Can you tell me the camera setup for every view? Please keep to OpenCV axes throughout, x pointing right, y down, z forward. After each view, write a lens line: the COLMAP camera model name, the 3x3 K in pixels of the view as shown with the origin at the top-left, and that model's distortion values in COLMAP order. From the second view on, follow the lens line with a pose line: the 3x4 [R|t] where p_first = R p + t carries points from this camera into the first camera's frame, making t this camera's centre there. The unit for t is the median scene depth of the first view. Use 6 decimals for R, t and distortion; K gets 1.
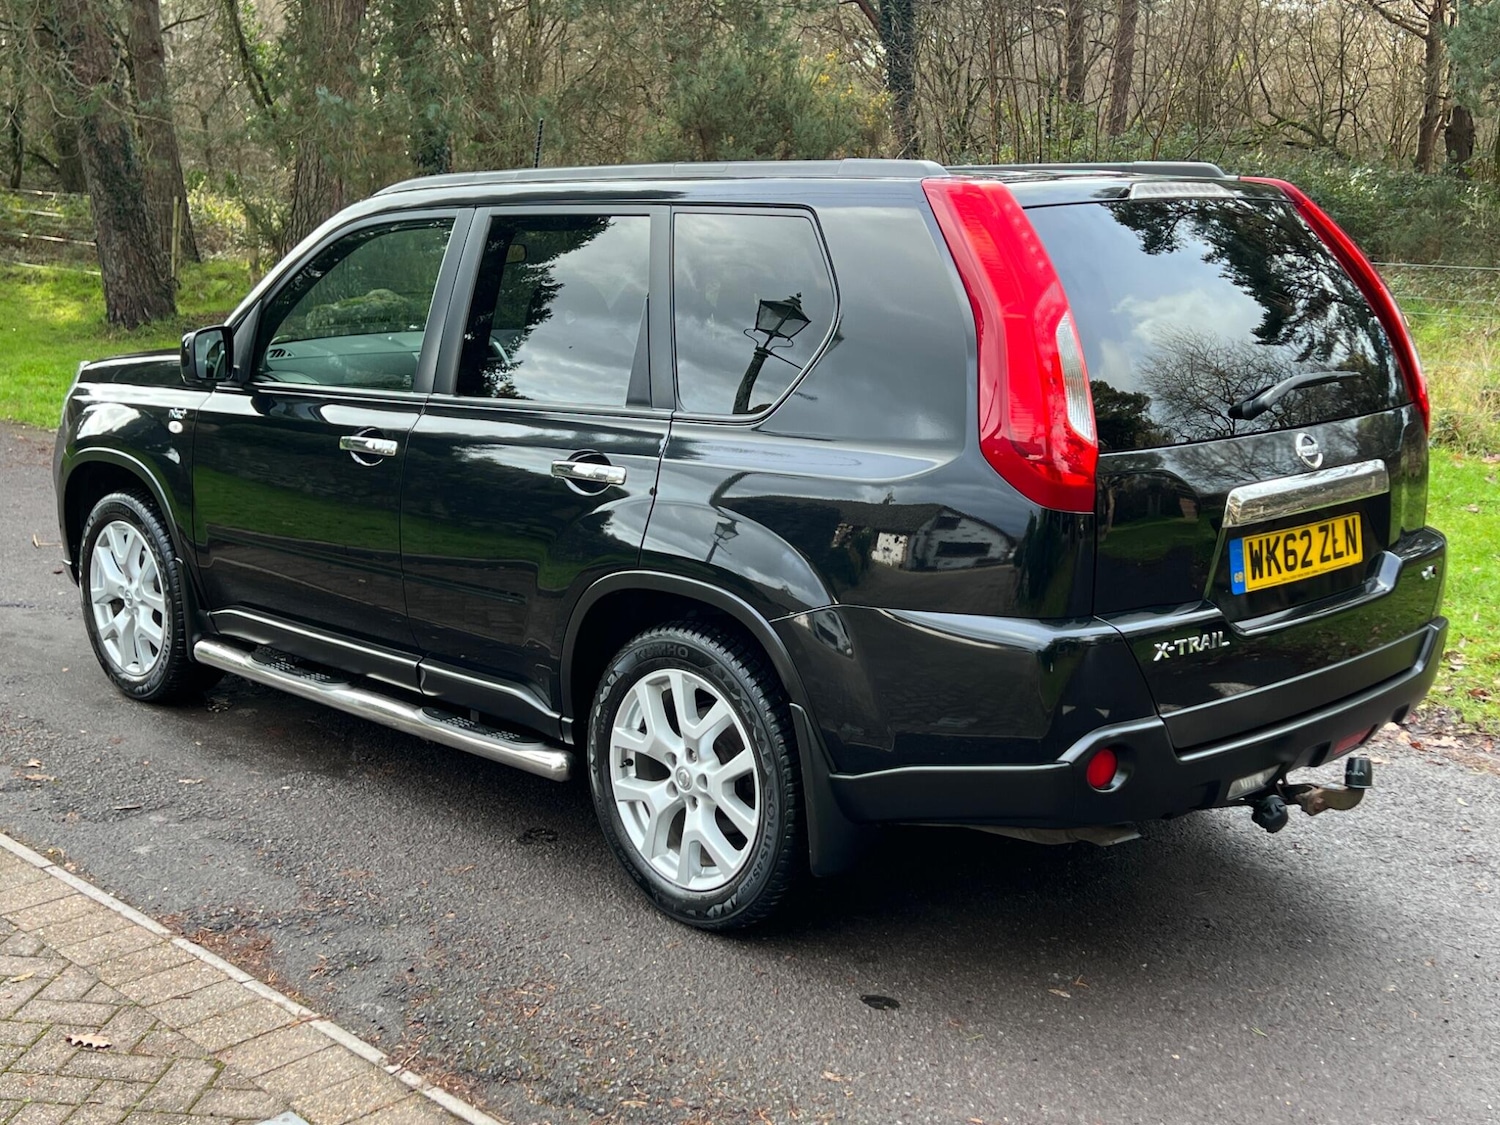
lens RADIAL K [[1837.2, 0, 755.8], [0, 1837.2, 568.7], [0, 0, 1]] dist [0.143949, -0.342795]
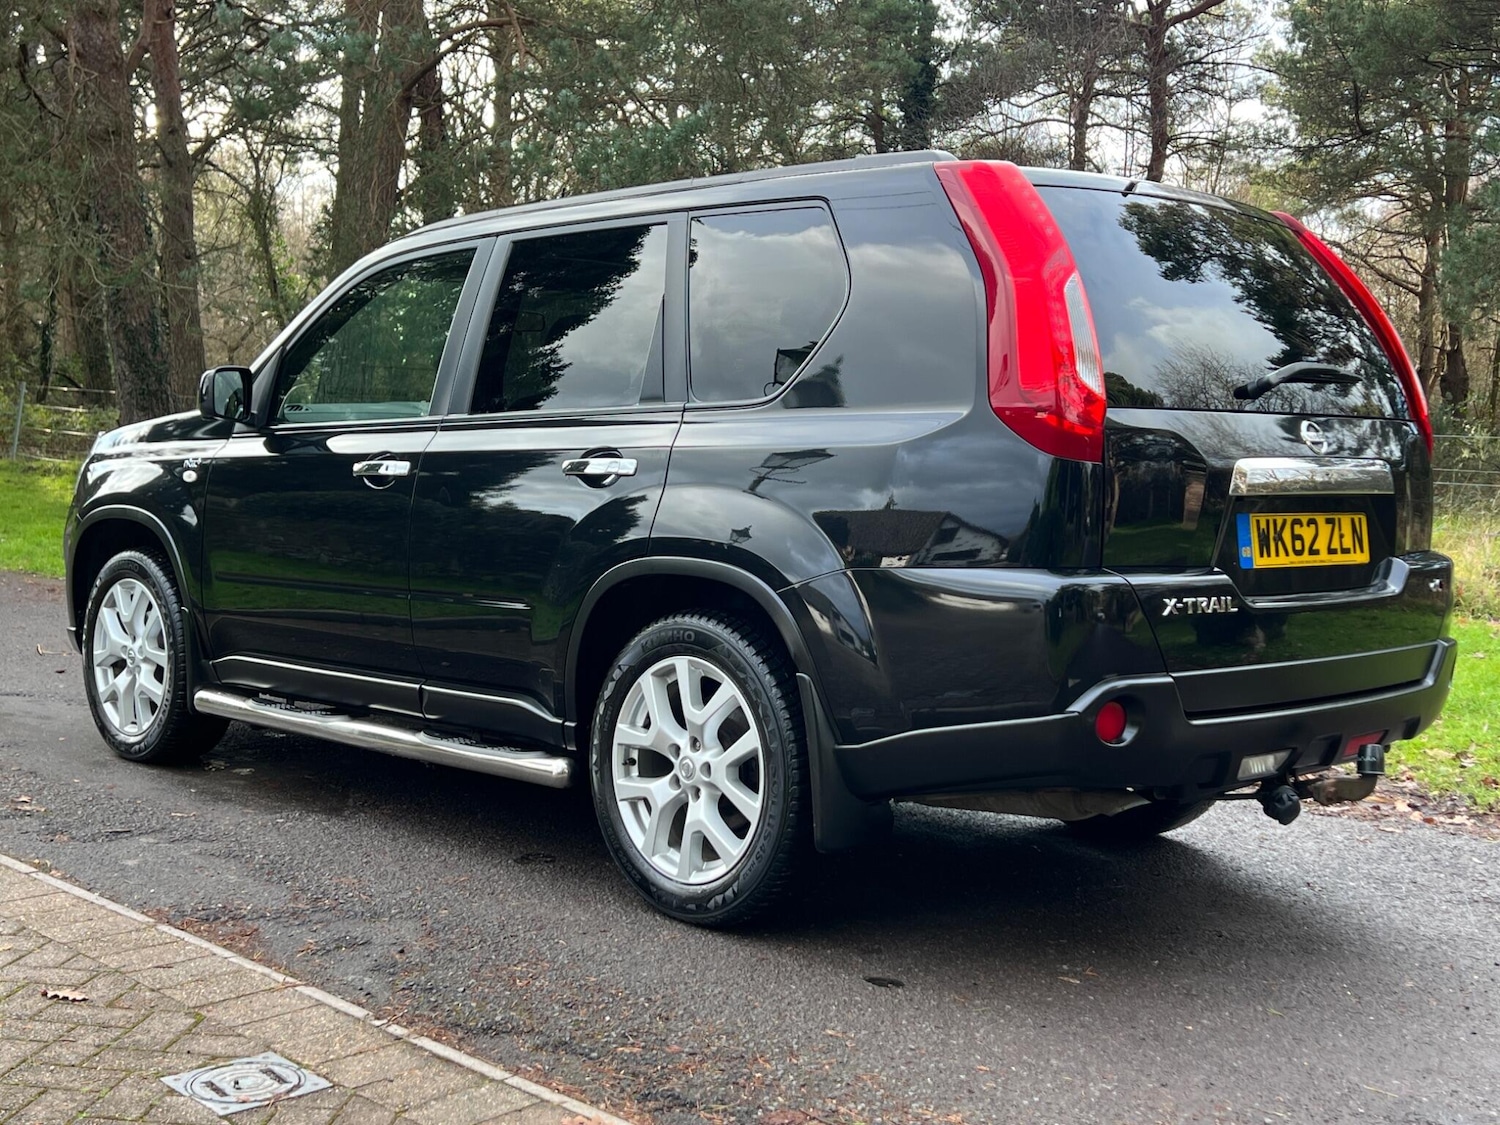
lens RADIAL K [[1837.1, 0, 770.2], [0, 1837.1, 570.5], [0, 0, 1]] dist [0.144825, -0.346190]
pose [[0.999804, 0.019550, 0.003137, 0.000255], [-0.018954, 0.990816, -0.133881, 0.144428], [-0.005725, 0.133795, 0.990993, 0.009703]]
